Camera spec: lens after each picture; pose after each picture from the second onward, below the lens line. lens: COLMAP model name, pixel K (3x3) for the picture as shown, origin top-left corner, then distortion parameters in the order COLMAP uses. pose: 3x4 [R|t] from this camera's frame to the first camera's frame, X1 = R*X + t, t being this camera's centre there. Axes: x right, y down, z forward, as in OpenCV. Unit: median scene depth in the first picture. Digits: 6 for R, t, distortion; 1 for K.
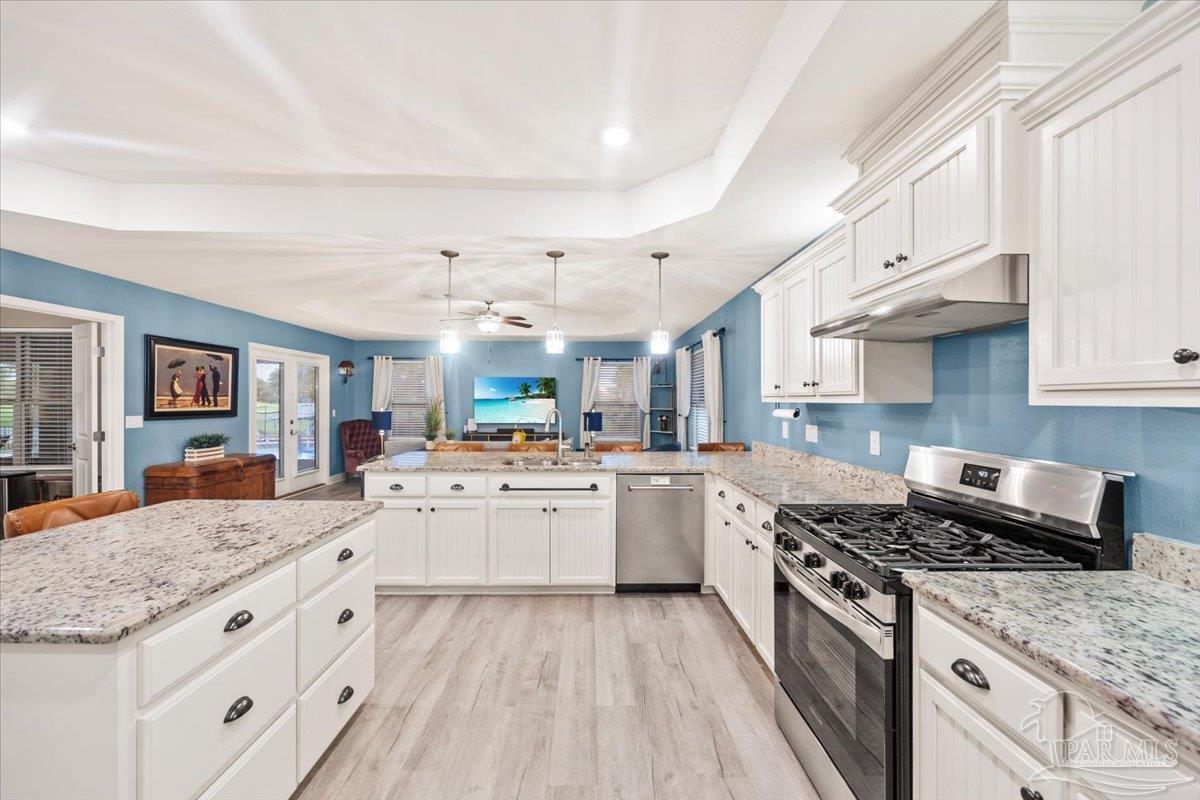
lens RADIAL K [[469.5, 0, 600.0], [0, 469.5, 400.0], [0, 0, 1]] dist [0.001060, 0.000054]
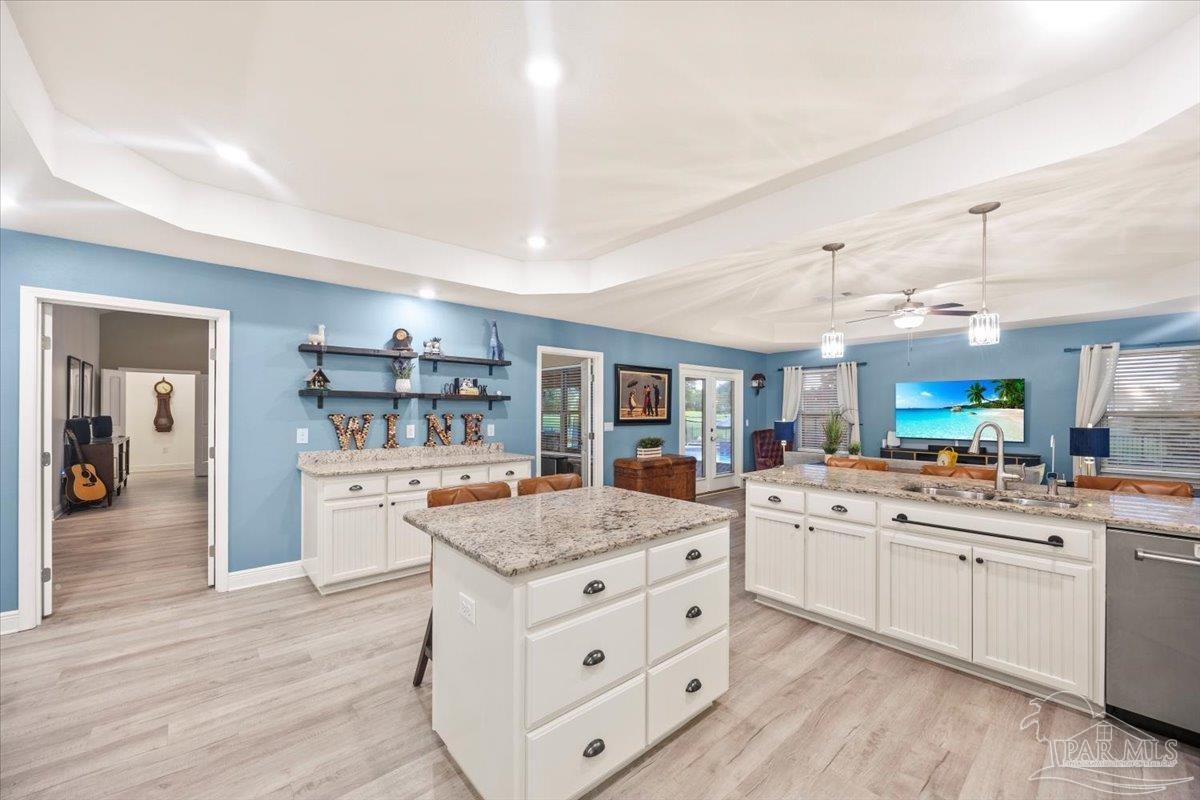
lens RADIAL K [[469.4, 0, 598.9], [0, 469.4, 410.2], [0, 0, 1]] dist [-0.000139, -0.000032]
pose [[0.644138, -0.004184, -0.764898, 0.068886], [0.003654, 0.999990, -0.002393, 0.000574], [0.764900, -0.001253, 0.644147, 0.072599]]
